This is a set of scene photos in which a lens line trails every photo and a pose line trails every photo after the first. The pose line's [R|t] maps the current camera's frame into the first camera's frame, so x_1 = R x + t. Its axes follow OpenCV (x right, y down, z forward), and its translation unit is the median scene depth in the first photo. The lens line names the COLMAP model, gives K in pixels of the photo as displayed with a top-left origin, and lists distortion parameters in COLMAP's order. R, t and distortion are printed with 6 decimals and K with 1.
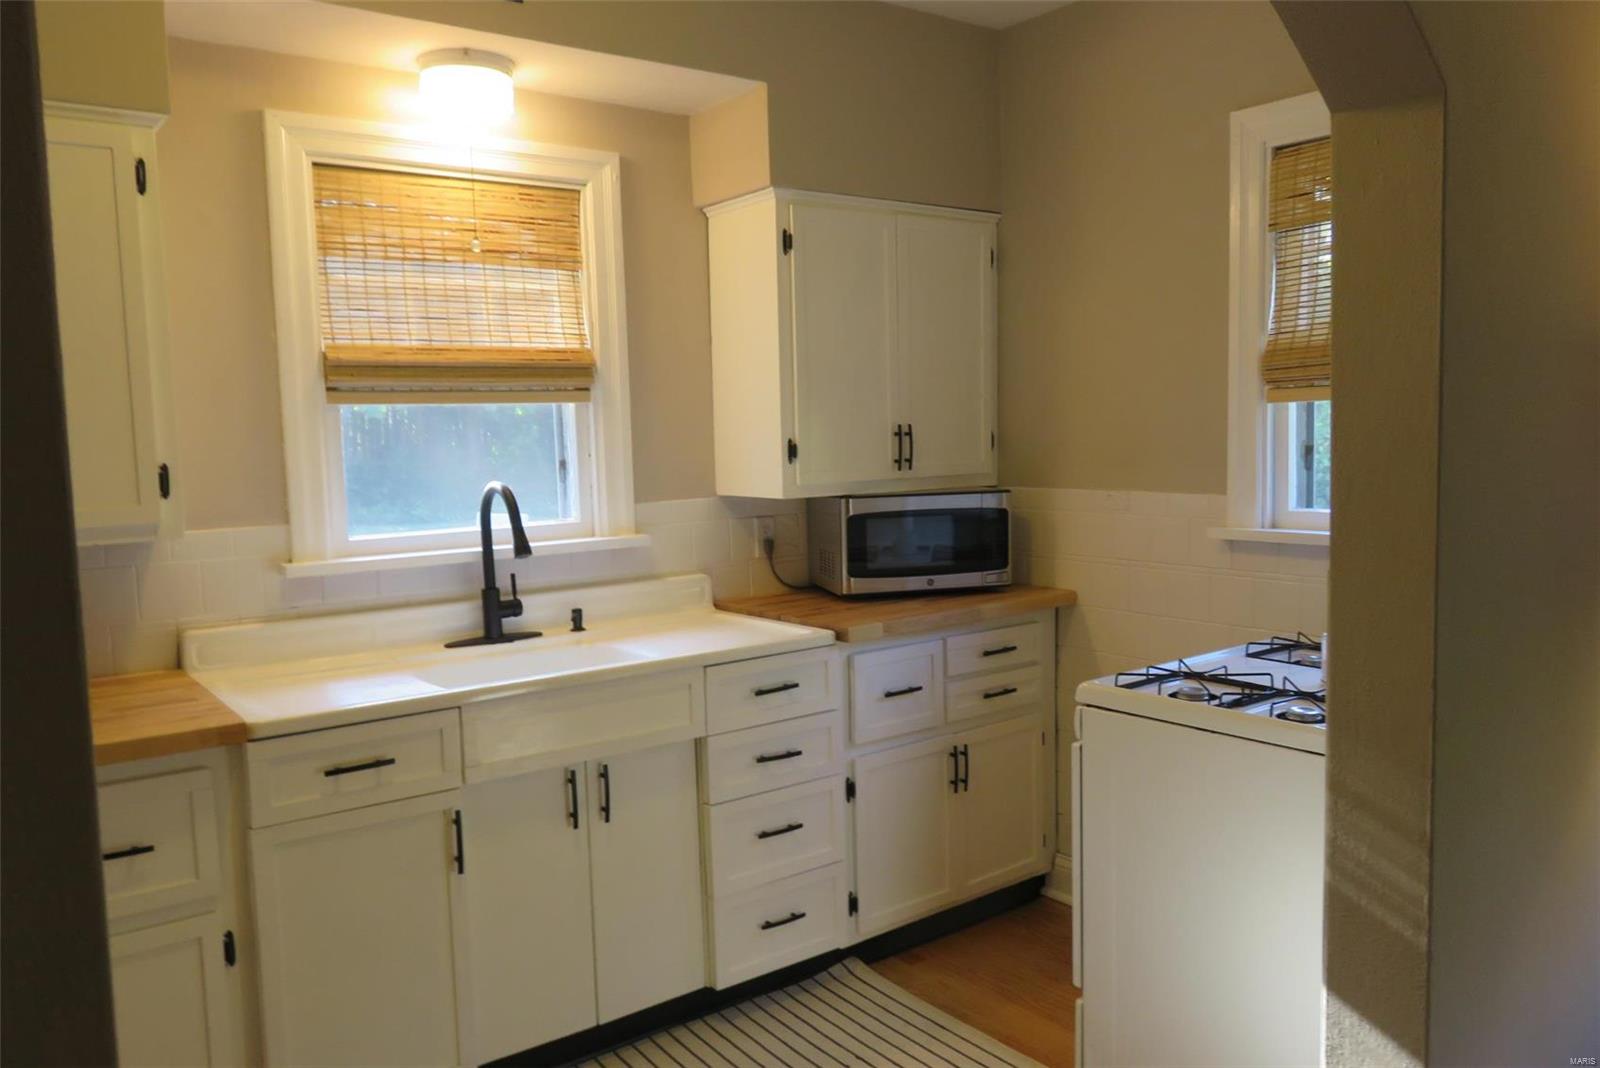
lens RADIAL K [[1184.5, 0, 811.9], [0, 1184.5, 529.5], [0, 0, 1]] dist [-0.021883, 0.013715]
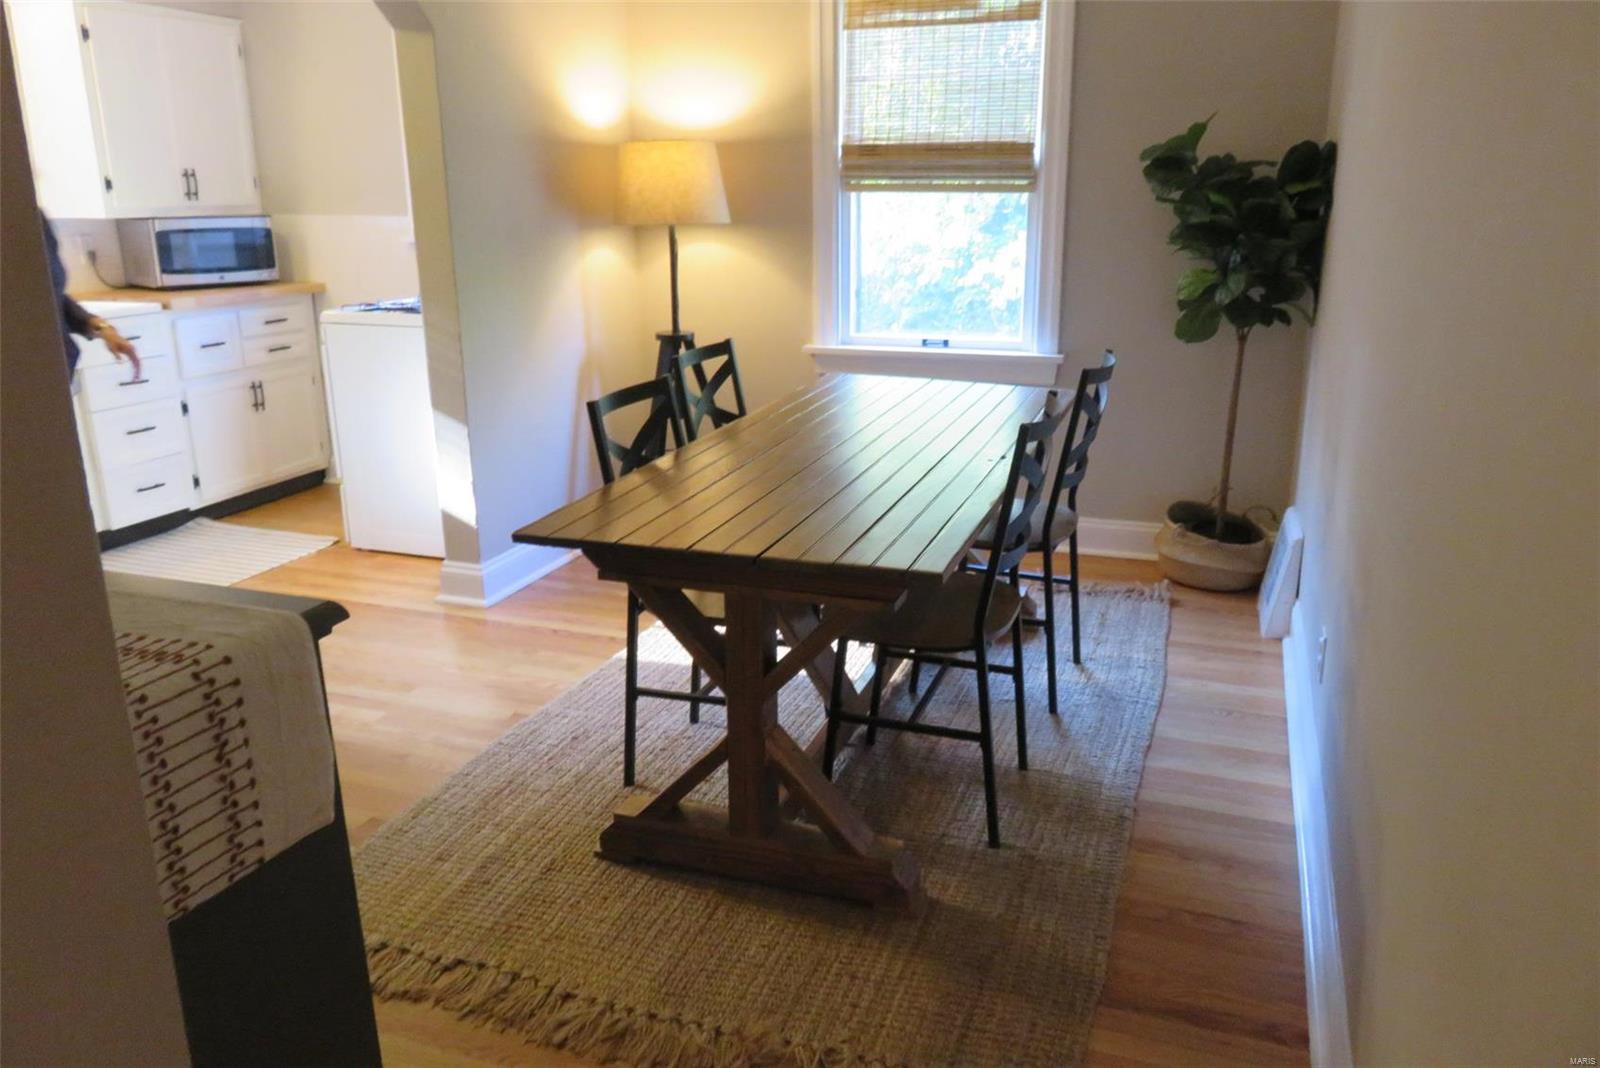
lens RADIAL K [[1184.5, 0, 788.2], [0, 1184.5, 528.3], [0, 0, 1]] dist [-0.021883, 0.013715]
pose [[0.843909, -0.134127, 0.519450, -0.114381], [0.036832, 0.980444, 0.193323, 0.095394], [-0.535221, -0.144015, 0.832345, -0.683010]]
